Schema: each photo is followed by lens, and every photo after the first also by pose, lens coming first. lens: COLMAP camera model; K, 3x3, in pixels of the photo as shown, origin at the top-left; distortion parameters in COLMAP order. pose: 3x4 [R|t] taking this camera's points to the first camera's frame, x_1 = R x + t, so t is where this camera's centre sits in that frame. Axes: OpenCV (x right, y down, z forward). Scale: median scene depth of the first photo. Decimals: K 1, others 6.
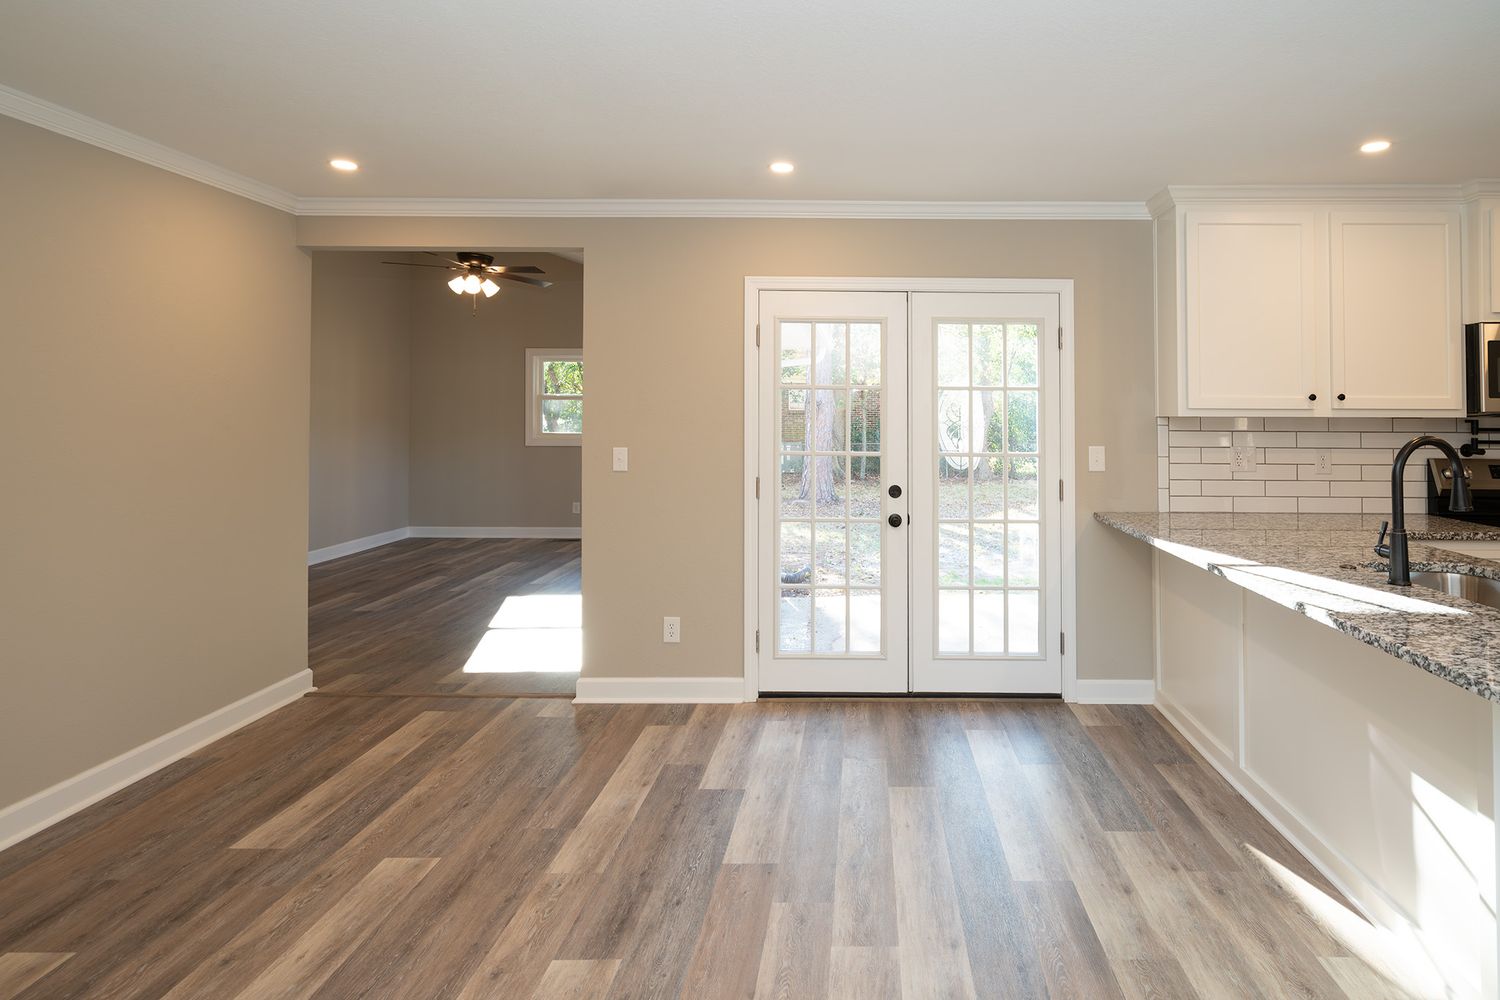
lens RADIAL K [[696.9, 0, 750.0], [0, 696.9, 500.0], [0, 0, 1]] dist [0.000804, -0.000034]
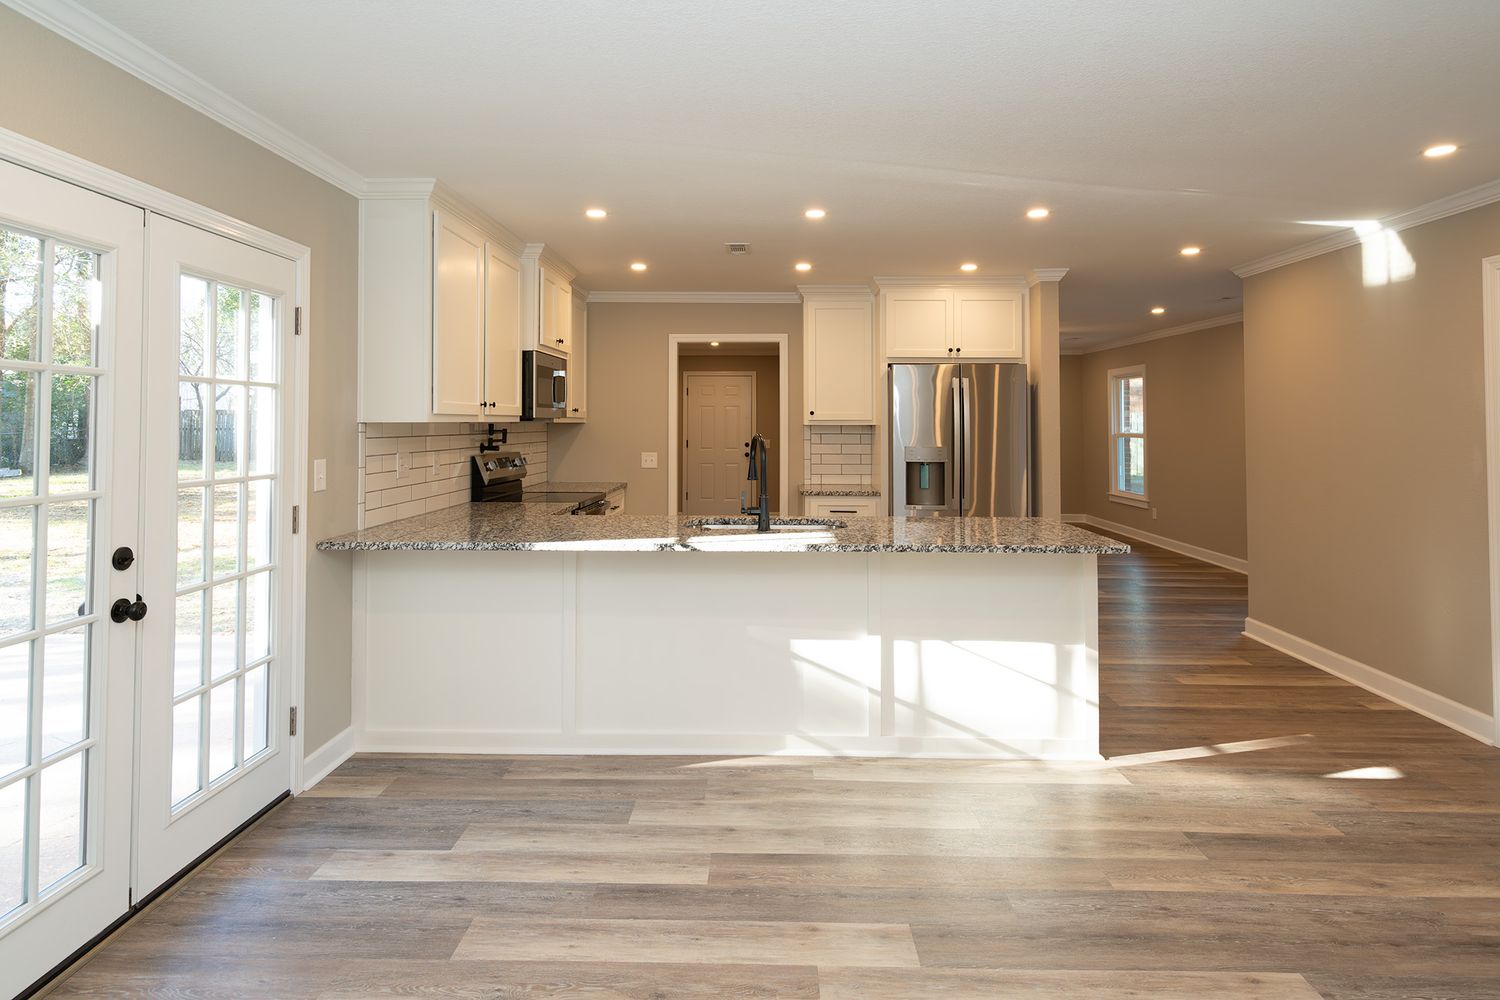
lens RADIAL K [[808.6, 0, 750.0], [0, 808.6, 500.0], [0, 0, 1]] dist [0.001179, 0.000315]
pose [[0.034825, -0.101254, 0.994251, -0.425860], [0.122880, 0.987740, 0.096286, -0.061434], [-0.991810, 0.118820, 0.046840, 0.483366]]
